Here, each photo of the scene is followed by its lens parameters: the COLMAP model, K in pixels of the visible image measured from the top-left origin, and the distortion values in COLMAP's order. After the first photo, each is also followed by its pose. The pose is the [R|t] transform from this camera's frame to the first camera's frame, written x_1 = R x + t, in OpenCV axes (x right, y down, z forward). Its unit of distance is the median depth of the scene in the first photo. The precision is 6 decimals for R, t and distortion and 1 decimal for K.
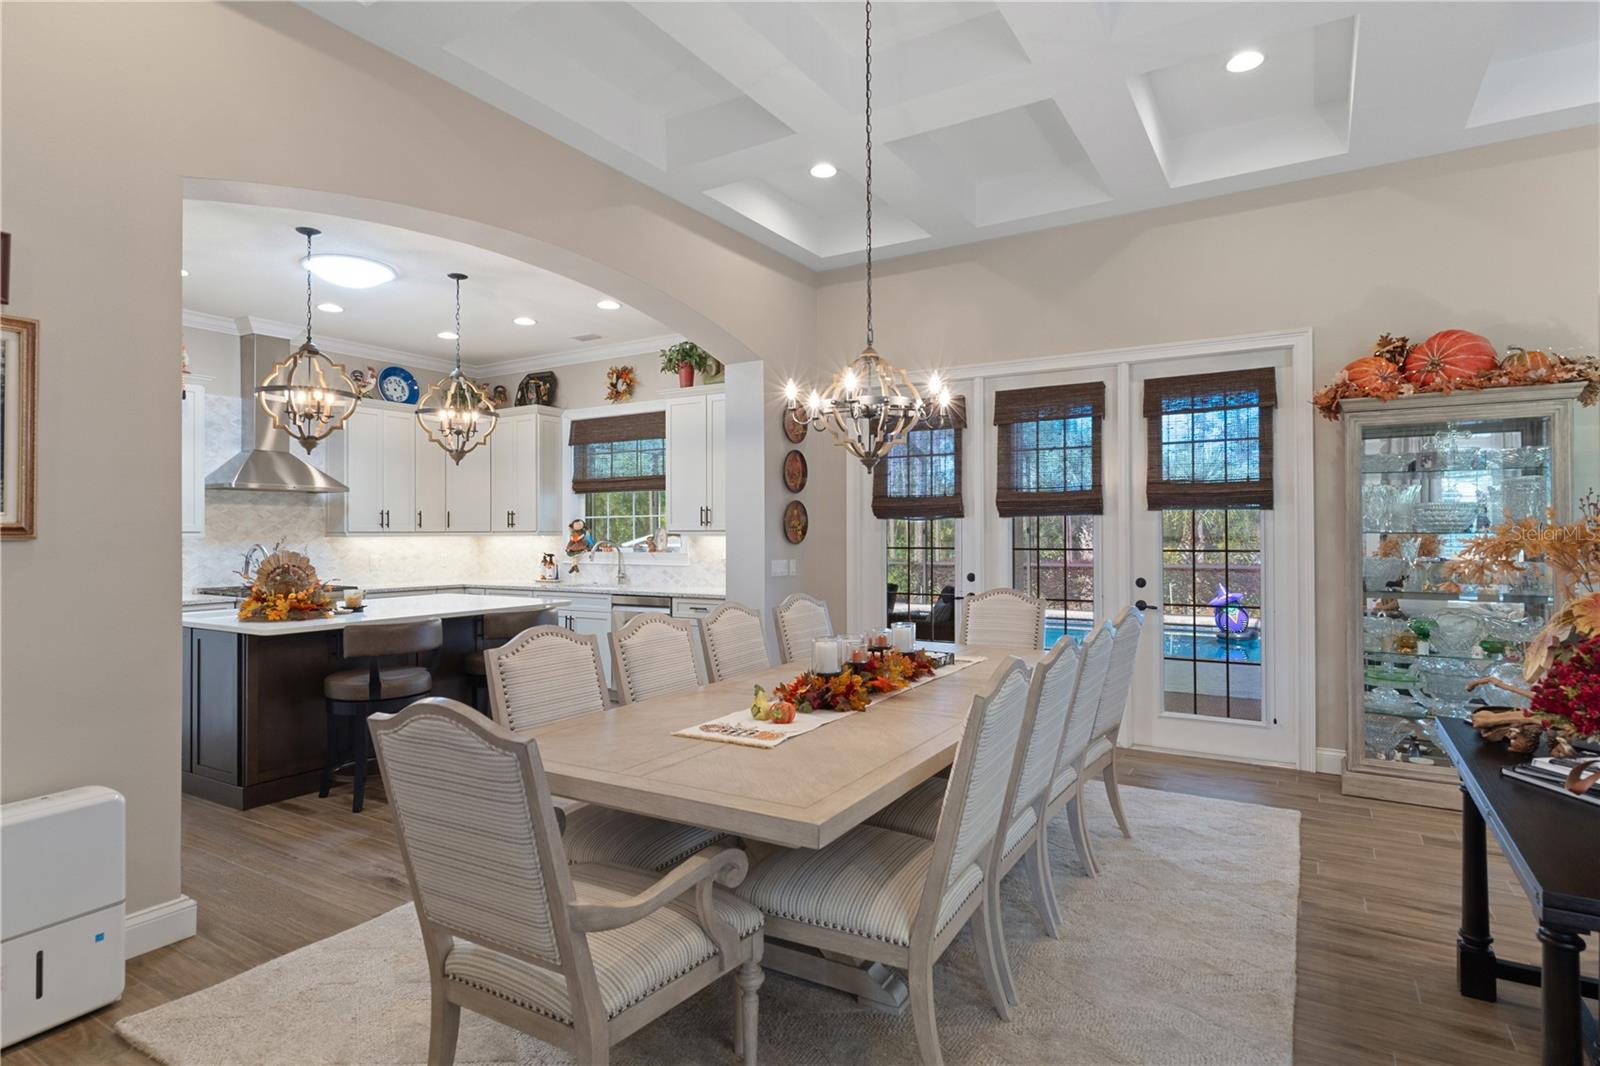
lens RADIAL K [[839.9, 0, 805.5], [0, 839.9, 525.3], [0, 0, 1]] dist [0.001876, -0.000668]
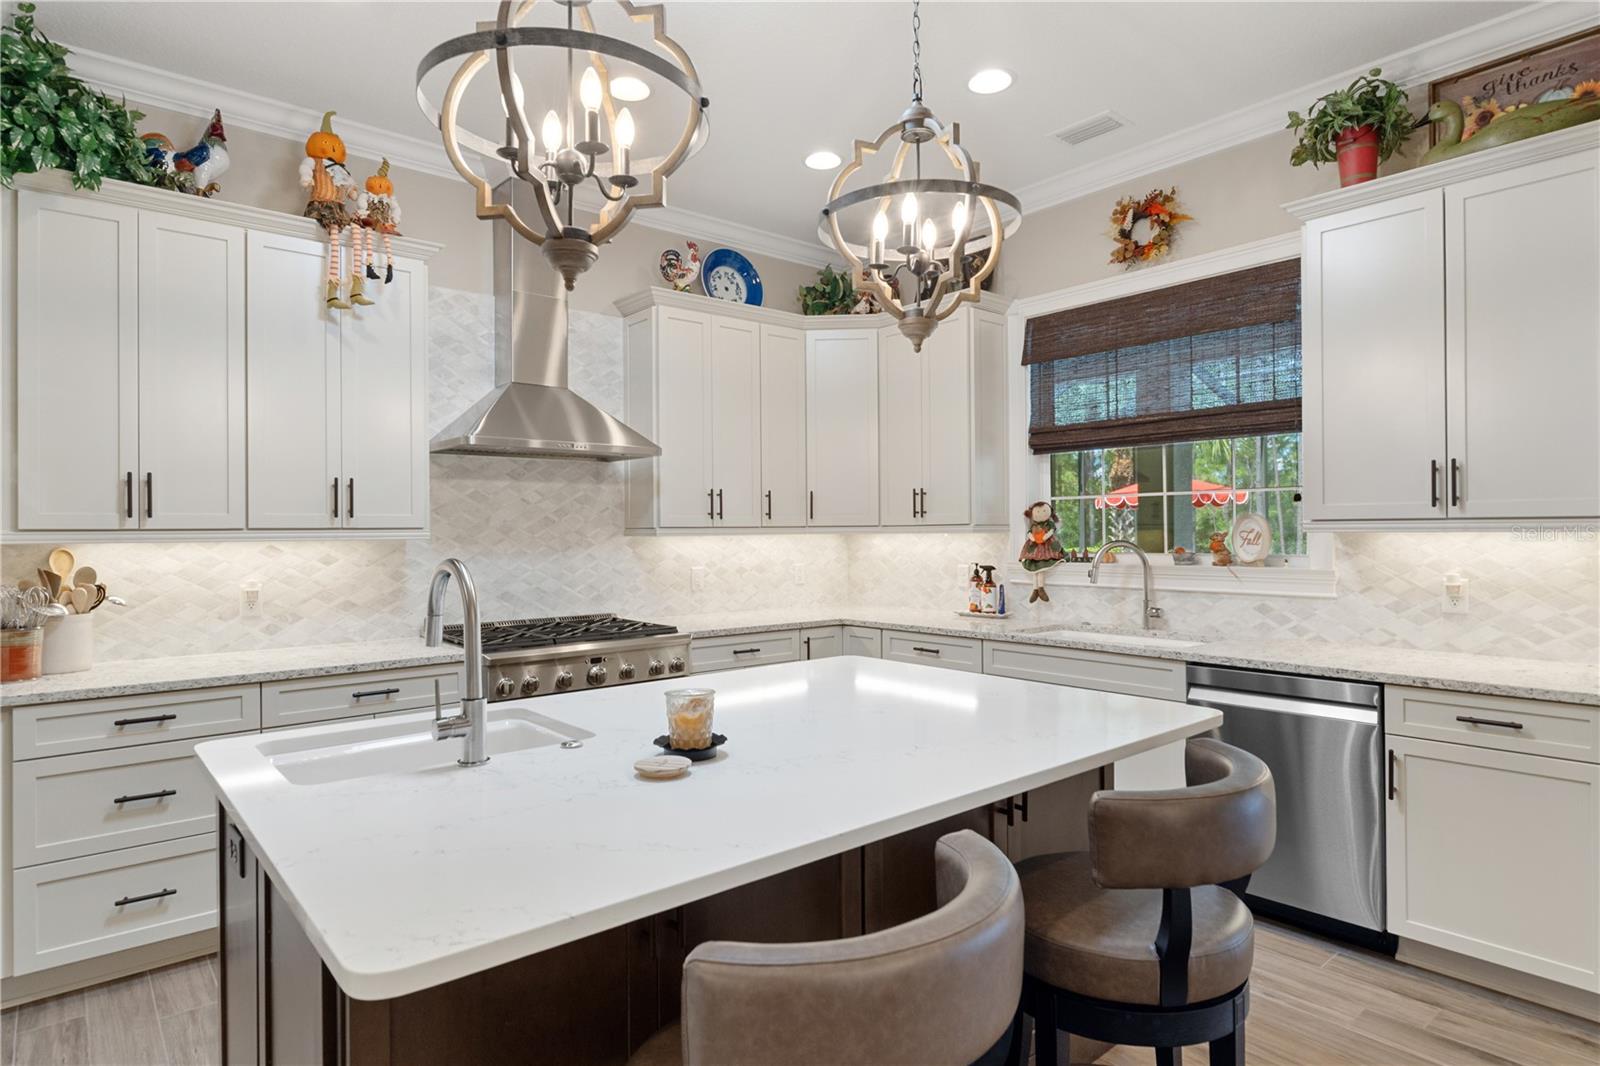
lens RADIAL K [[893.3, 0, 800.9], [0, 893.3, 526.0], [0, 0, 1]] dist [0.004129, -0.003356]
pose [[0.948197, -0.005892, -0.317629, -0.246886], [0.007895, 0.999956, 0.005020, 0.004516], [0.317586, -0.007267, 0.948202, 0.430979]]
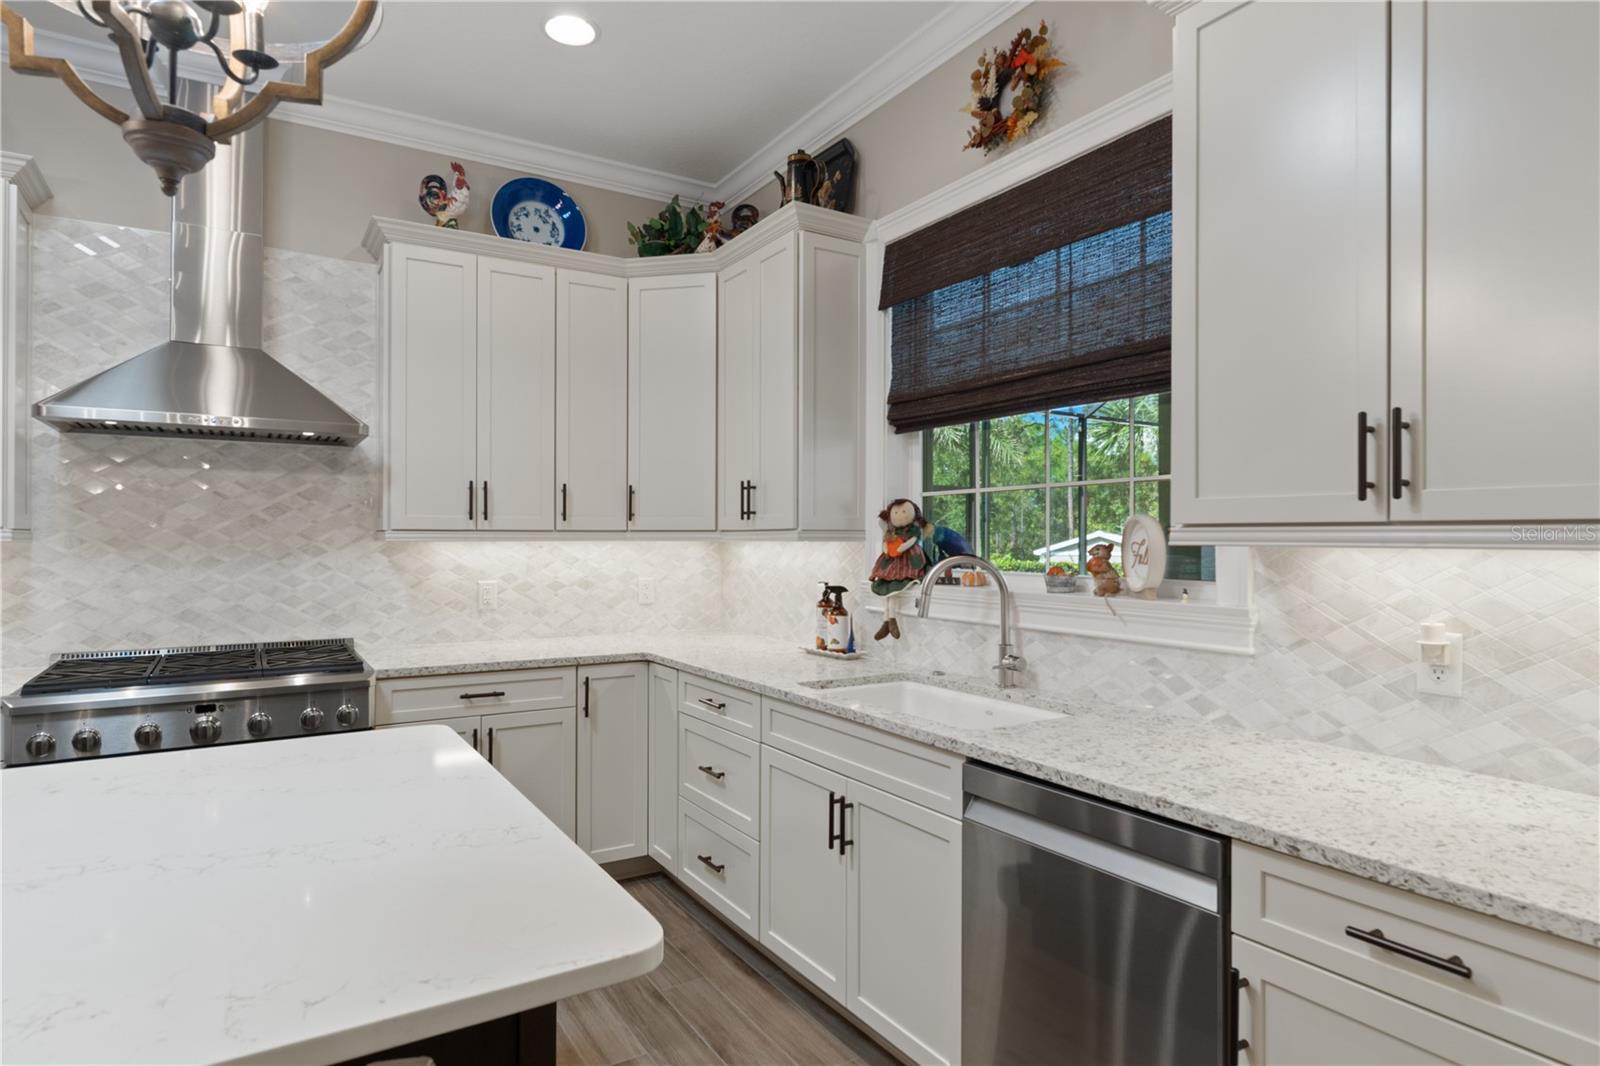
lens RADIAL K [[893.3, 0, 802.3], [0, 893.3, 536.4], [0, 0, 1]] dist [0.004129, -0.003356]
pose [[0.891017, 0.004299, -0.453949, -0.131141], [-0.000326, 0.999961, 0.008828, 0.006870], [0.453969, -0.007718, 0.890984, 0.644244]]
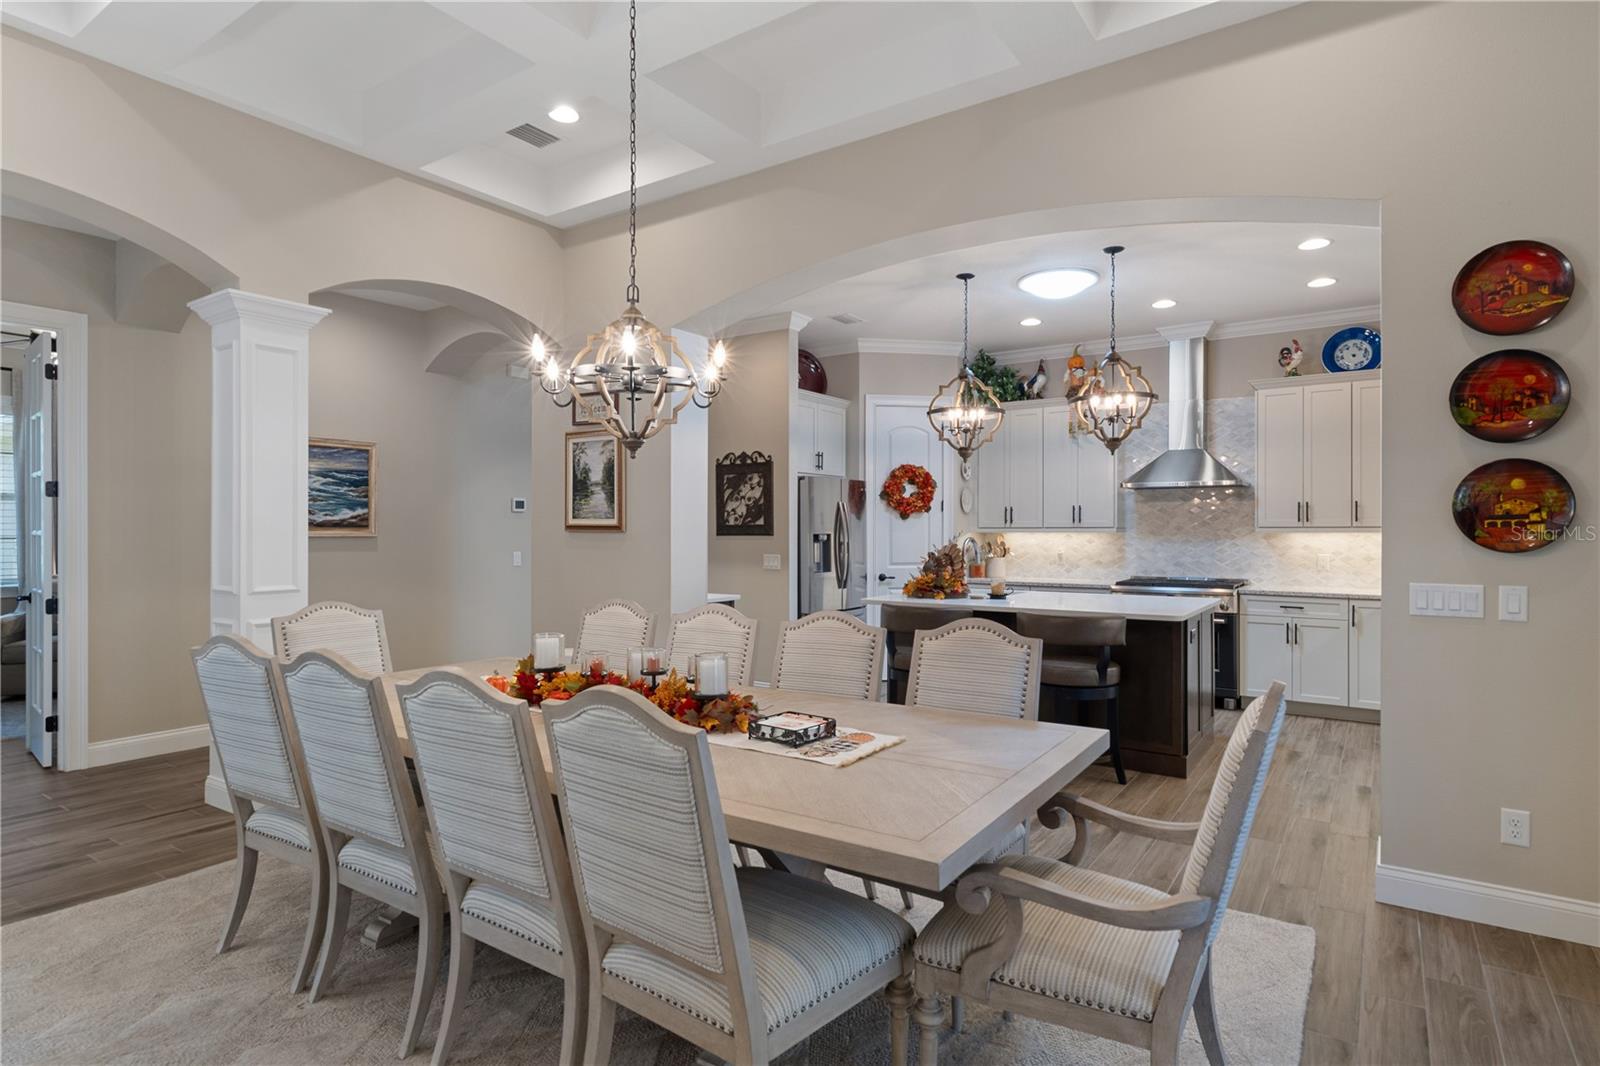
lens RADIAL K [[839.9, 0, 806.6], [0, 839.9, 528.6], [0, 0, 1]] dist [0.001876, -0.000668]
pose [[-0.057047, 0.000717, -0.998371, 0.387534], [0.009851, 0.999951, 0.000155, 0.004329], [0.998323, -0.009826, -0.057051, 0.526778]]
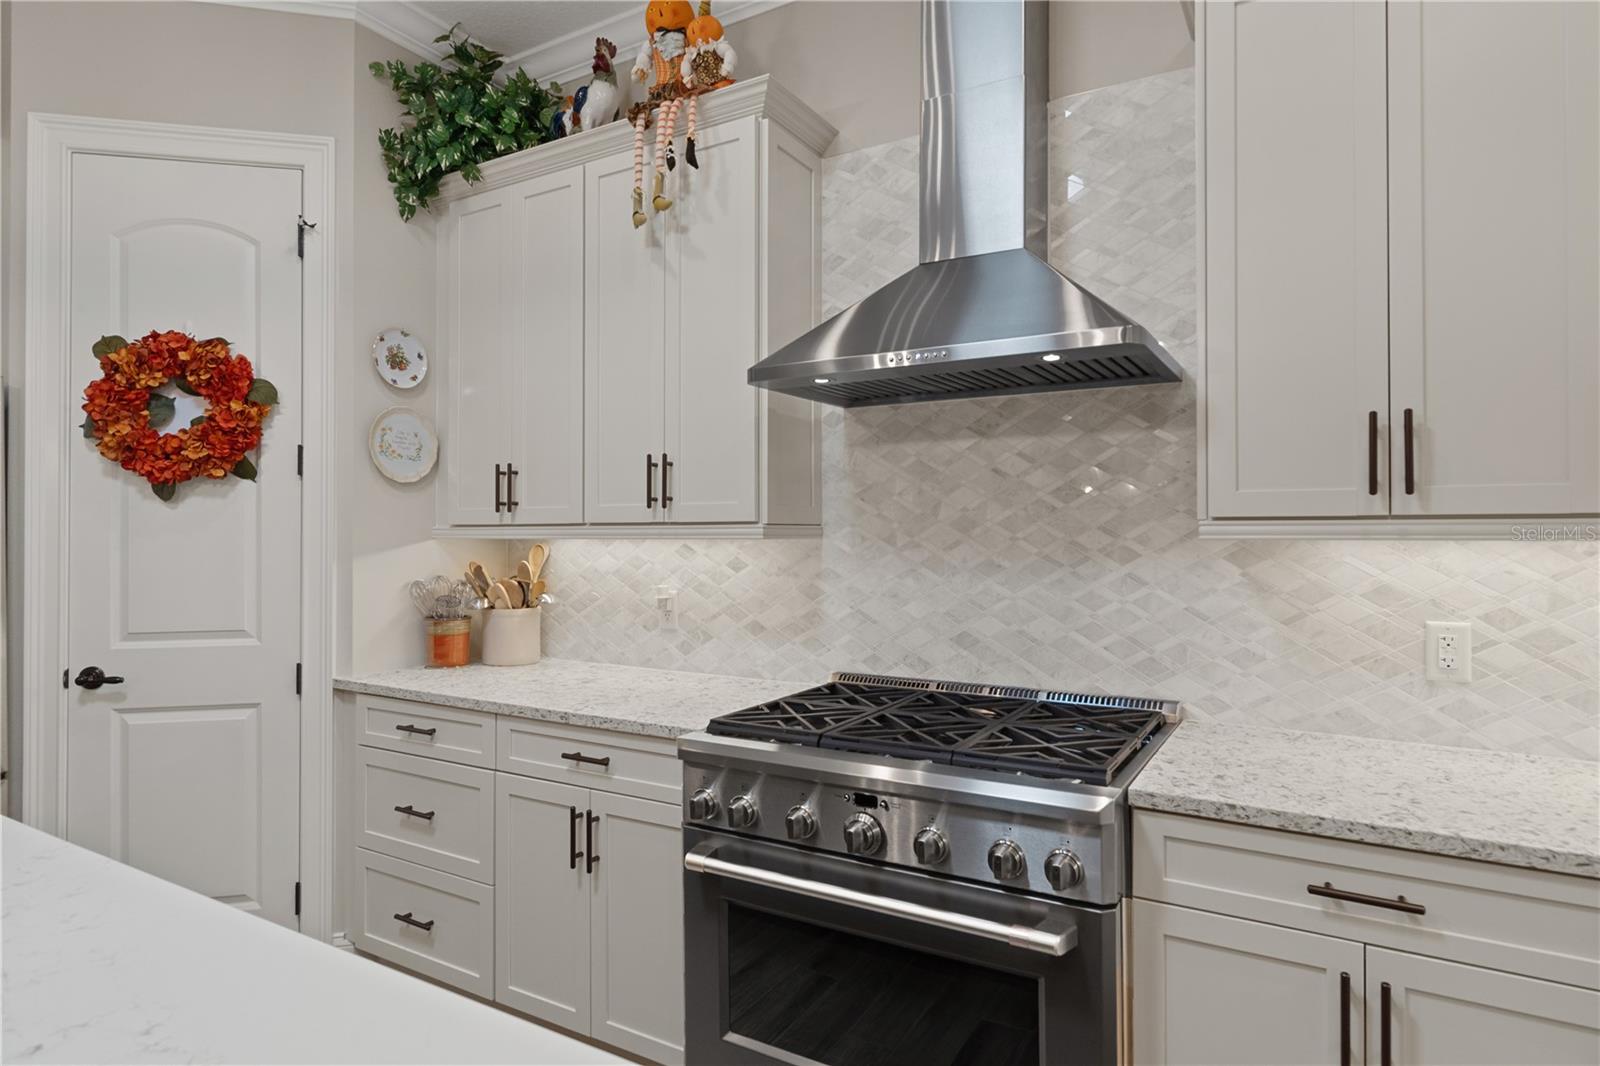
lens RADIAL K [[893.3, 0, 810.5], [0, 893.3, 525.5], [0, 0, 1]] dist [0.004129, -0.003356]
pose [[0.010970, -0.004576, -0.999929, -0.277191], [0.012145, 0.999916, -0.004443, 0.009261], [0.999866, -0.012095, 0.011025, 0.838090]]
